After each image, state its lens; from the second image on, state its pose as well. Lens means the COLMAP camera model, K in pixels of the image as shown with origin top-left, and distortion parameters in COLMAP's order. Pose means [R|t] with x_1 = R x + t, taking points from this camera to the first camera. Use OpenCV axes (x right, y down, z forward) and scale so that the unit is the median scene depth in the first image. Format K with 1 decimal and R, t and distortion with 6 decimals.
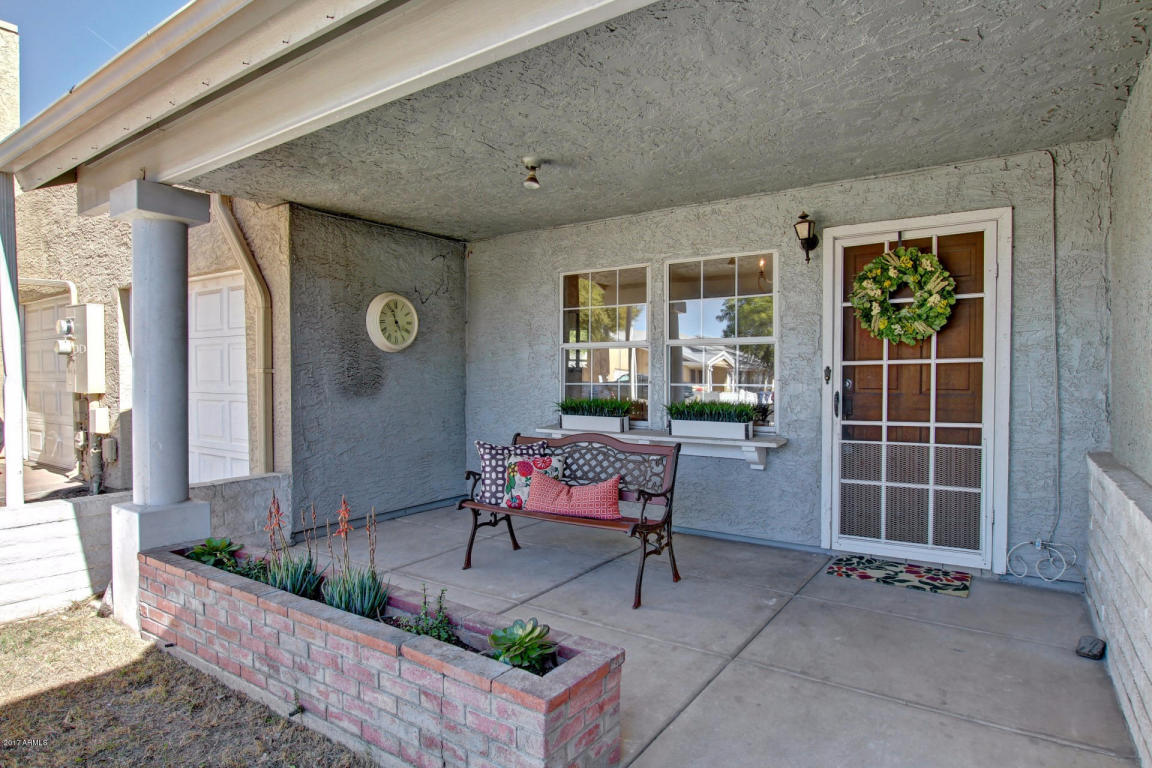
lens RADIAL K [[636.4, 0, 572.1], [0, 636.4, 388.0], [0, 0, 1]] dist [-0.022874, 0.000675]
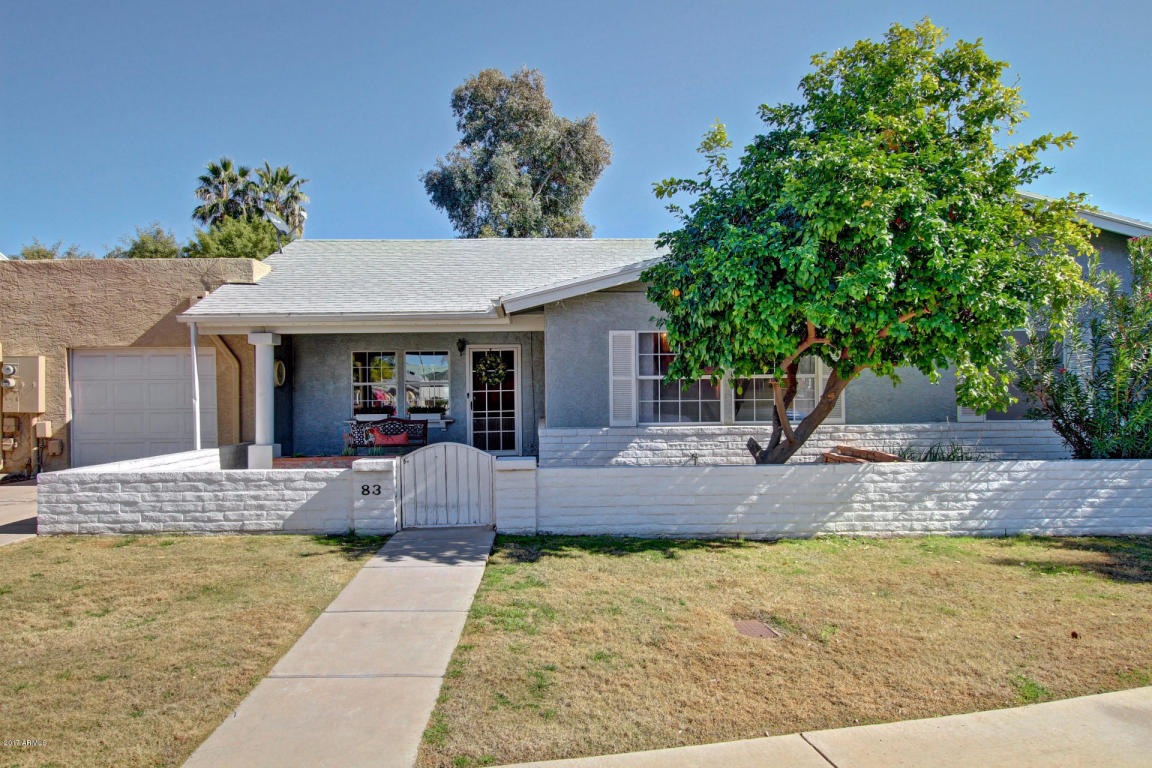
lens RADIAL K [[750.3, 0, 577.6], [0, 750.3, 384.7], [0, 0, 1]] dist [-0.005163, -0.000317]
pose [[0.802918, -0.004749, 0.596071, -1.290157], [0.023050, 0.999468, -0.023085, 0.021341], [-0.595644, 0.032275, 0.802600, -2.132862]]
